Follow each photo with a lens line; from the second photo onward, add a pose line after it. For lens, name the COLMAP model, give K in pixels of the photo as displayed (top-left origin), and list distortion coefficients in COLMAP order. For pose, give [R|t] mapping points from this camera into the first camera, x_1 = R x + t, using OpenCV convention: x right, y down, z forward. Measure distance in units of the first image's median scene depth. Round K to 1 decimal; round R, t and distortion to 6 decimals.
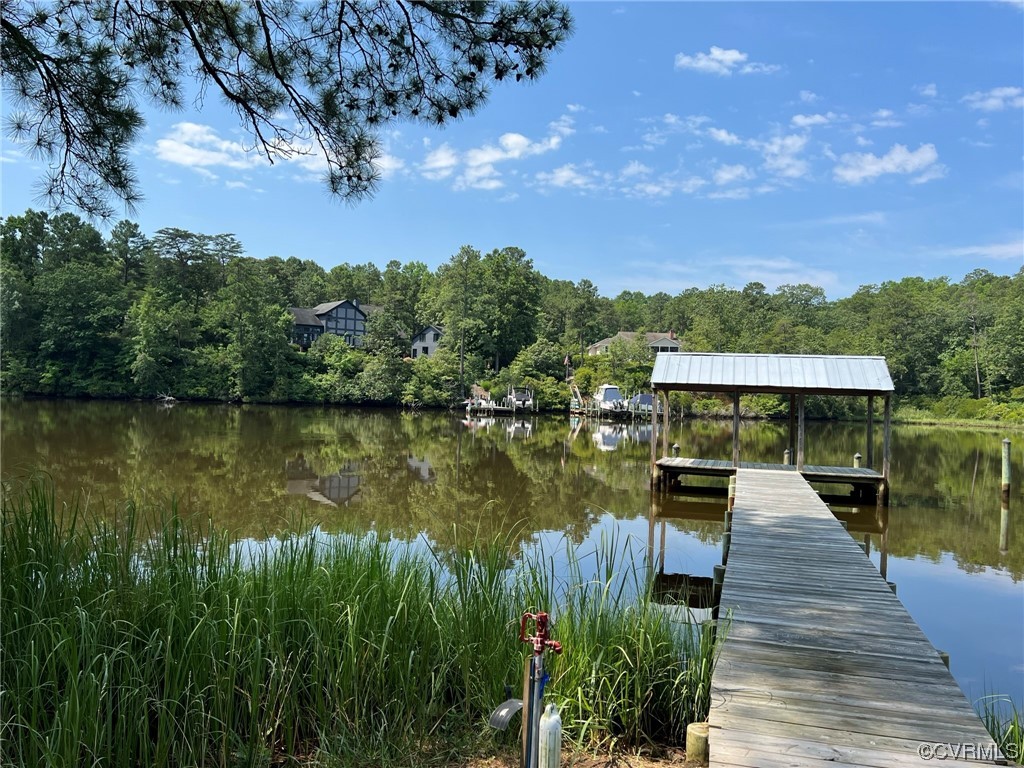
lens RADIAL K [[826.8, 0, 512.0], [0, 826.8, 384.0], [0, 0, 1]] dist [0.093556, -0.147244]
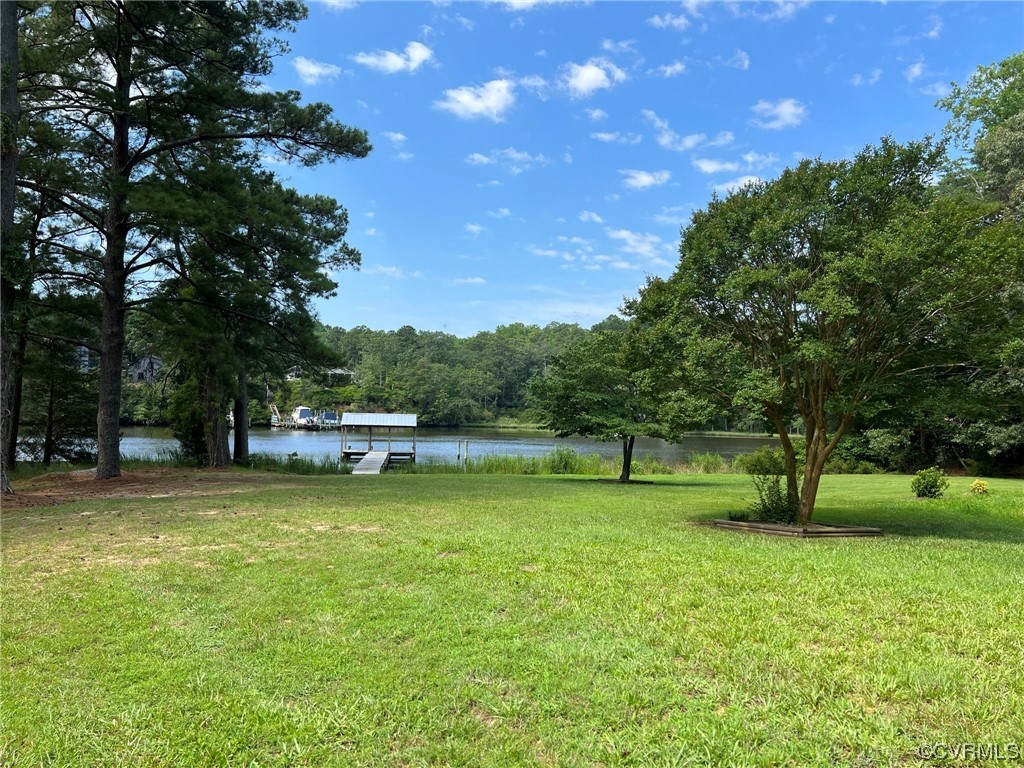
lens RADIAL K [[771.0, 0, 512.0], [0, 771.0, 384.0], [0, 0, 1]] dist [0.151295, -0.332597]
pose [[0.920439, 0.002334, 0.390879, -0.023409], [0.000815, 0.999969, -0.007890, -0.008281], [-0.390885, 0.007581, 0.920408, -0.118404]]
